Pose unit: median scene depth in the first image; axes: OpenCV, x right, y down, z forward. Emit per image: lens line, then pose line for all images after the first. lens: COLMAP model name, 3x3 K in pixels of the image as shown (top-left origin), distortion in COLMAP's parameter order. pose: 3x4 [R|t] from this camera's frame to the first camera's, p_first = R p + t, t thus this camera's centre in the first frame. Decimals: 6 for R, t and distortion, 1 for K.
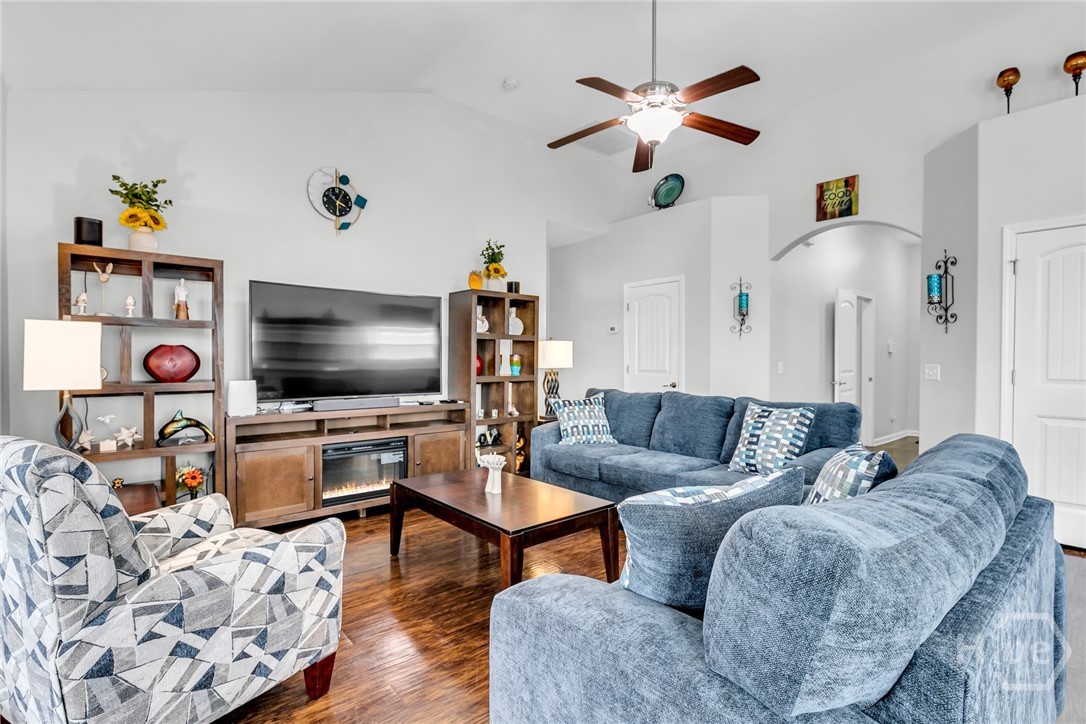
lens RADIAL K [[504.3, 0, 549.2], [0, 504.3, 366.5], [0, 0, 1]] dist [-0.002717, -0.000844]
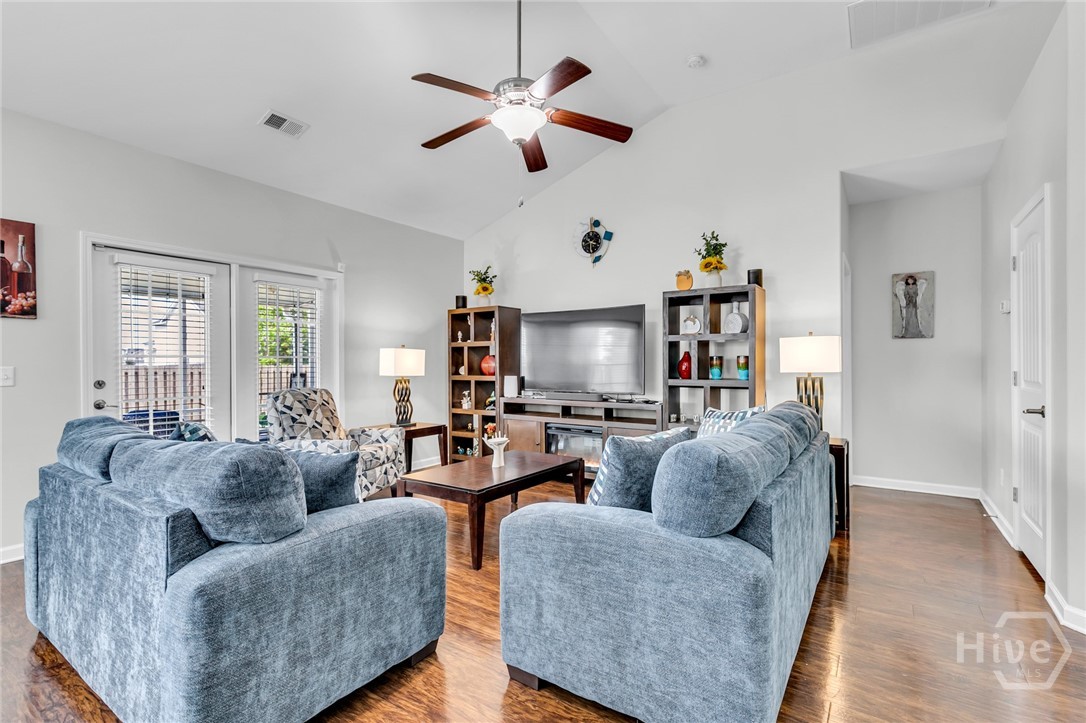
lens RADIAL K [[504.3, 0, 534.9], [0, 504.3, 361.6], [0, 0, 1]] dist [-0.002717, -0.000844]
pose [[0.251258, -0.008190, -0.967886, 0.810860], [-0.009820, 0.999891, -0.011011, -0.001390], [0.967870, 0.012271, 0.251150, 0.535447]]
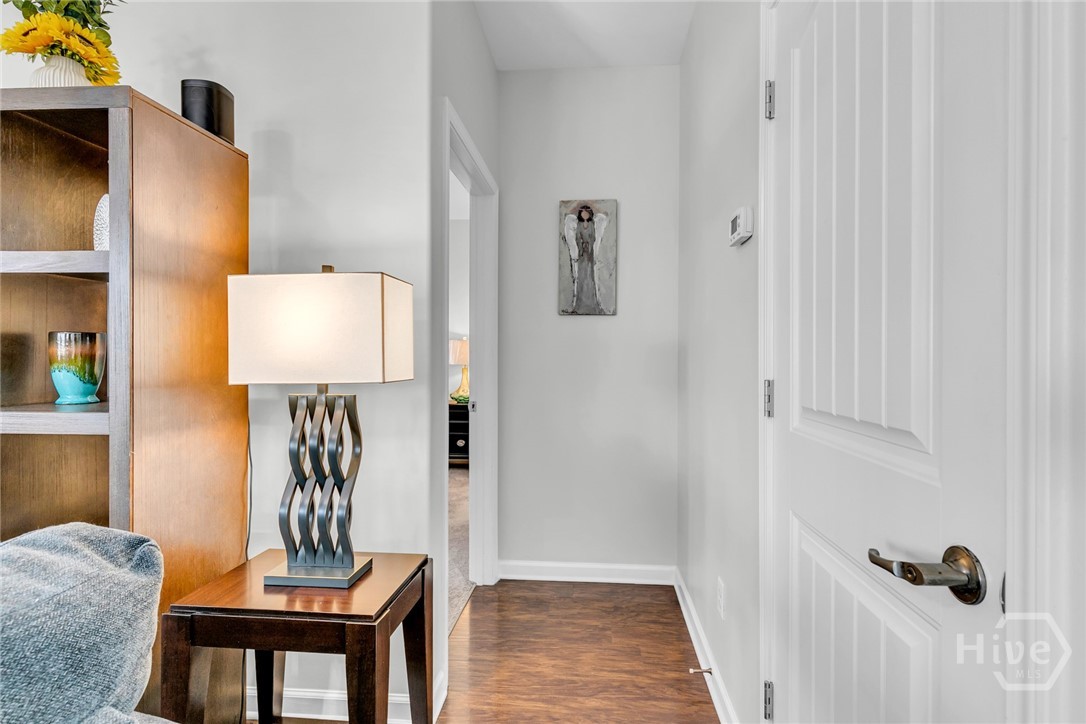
lens RADIAL K [[504.3, 0, 545.9], [0, 504.3, 362.3], [0, 0, 1]] dist [-0.002717, -0.000844]
pose [[0.689589, 0.002986, -0.724194, 0.357721], [-0.011187, 0.999916, -0.006530, -0.009252], [0.724114, 0.012605, 0.689565, 1.163109]]
